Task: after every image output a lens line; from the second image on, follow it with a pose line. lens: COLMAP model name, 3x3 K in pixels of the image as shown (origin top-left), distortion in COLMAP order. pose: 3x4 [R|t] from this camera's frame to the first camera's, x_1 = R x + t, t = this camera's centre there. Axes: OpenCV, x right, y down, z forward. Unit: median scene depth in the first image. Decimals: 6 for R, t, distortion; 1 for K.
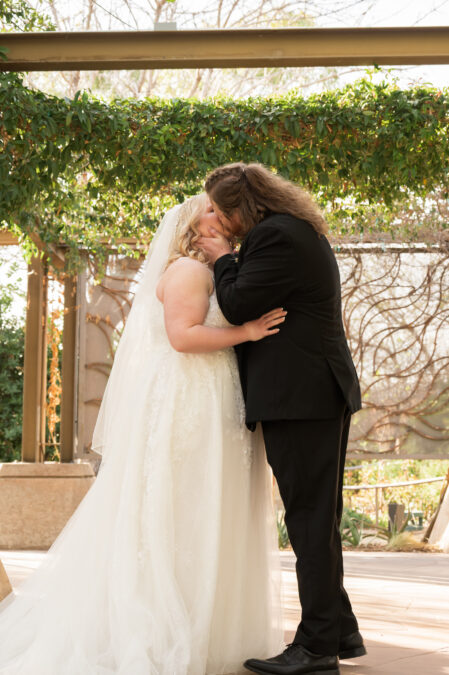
lens RADIAL K [[1136.1, 0, 212.9], [0, 1136.1, 287.6], [0, 0, 1]] dist [0.002140, 0.000000]
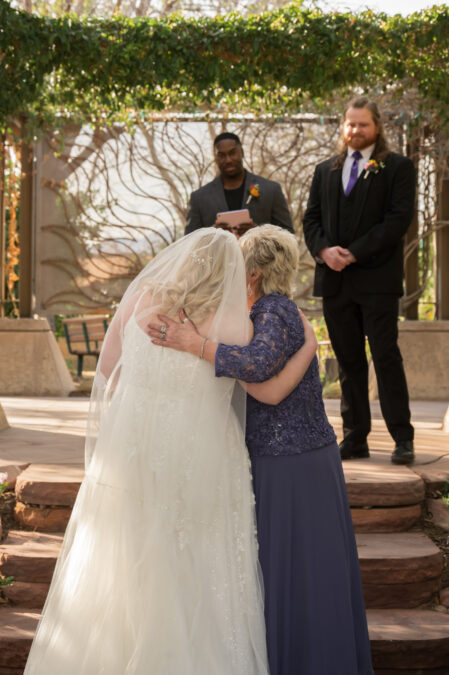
lens RADIAL K [[1730.3, 0, 225.7], [0, 1730.3, 333.7], [0, 0, 1]] dist [0.029598, 0.000000]
pose [[0.998674, 0.004684, 0.051260, -0.026220], [-0.012646, 0.987655, 0.156134, -0.101762], [-0.049896, -0.156575, 0.986405, -0.714195]]
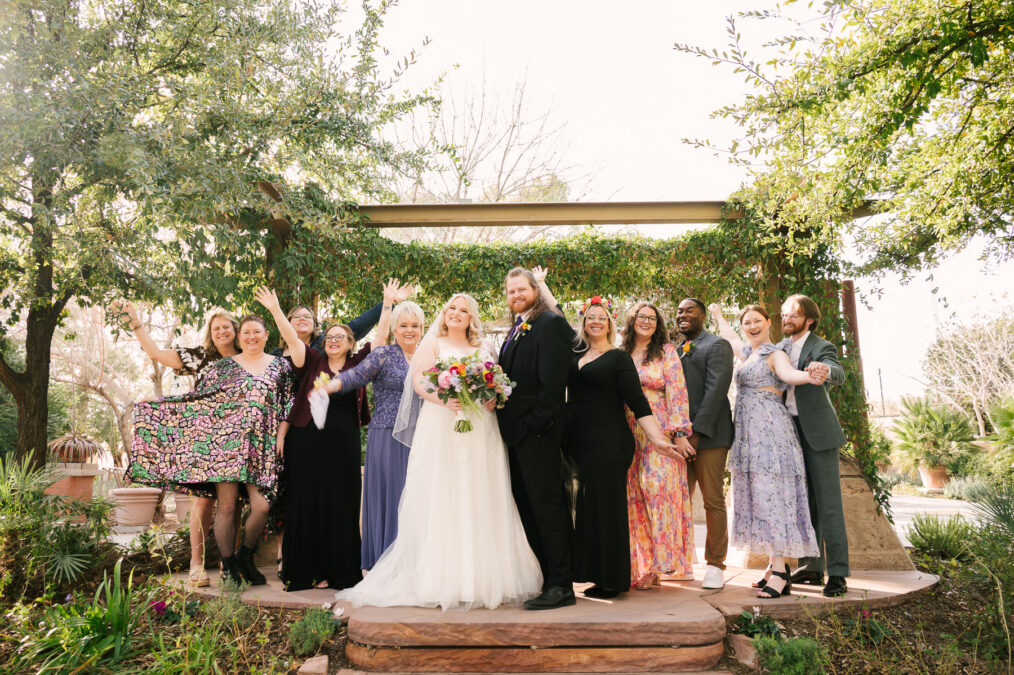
lens RADIAL K [[782.3, 0, 507.1], [0, 782.3, 304.3], [0, 0, 1]] dist [-0.008396, -0.002596]
pose [[0.999908, 0.001212, 0.013511, 0.003515], [-0.000459, 0.998452, -0.055624, -0.011499], [-0.013557, 0.055613, 0.998360, -0.113404]]
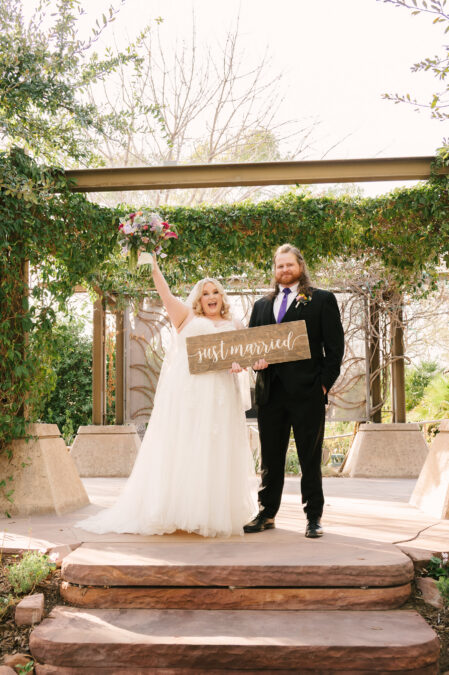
lens RADIAL K [[786.5, 0, 192.7], [0, 786.5, 371.7], [0, 0, 1]] dist [-0.011356, 0.000000]
pose [[0.999024, -0.010895, -0.042805, 0.029634], [0.014254, 0.996777, 0.078948, -0.012348], [0.041807, -0.079481, 0.995959, -0.136685]]
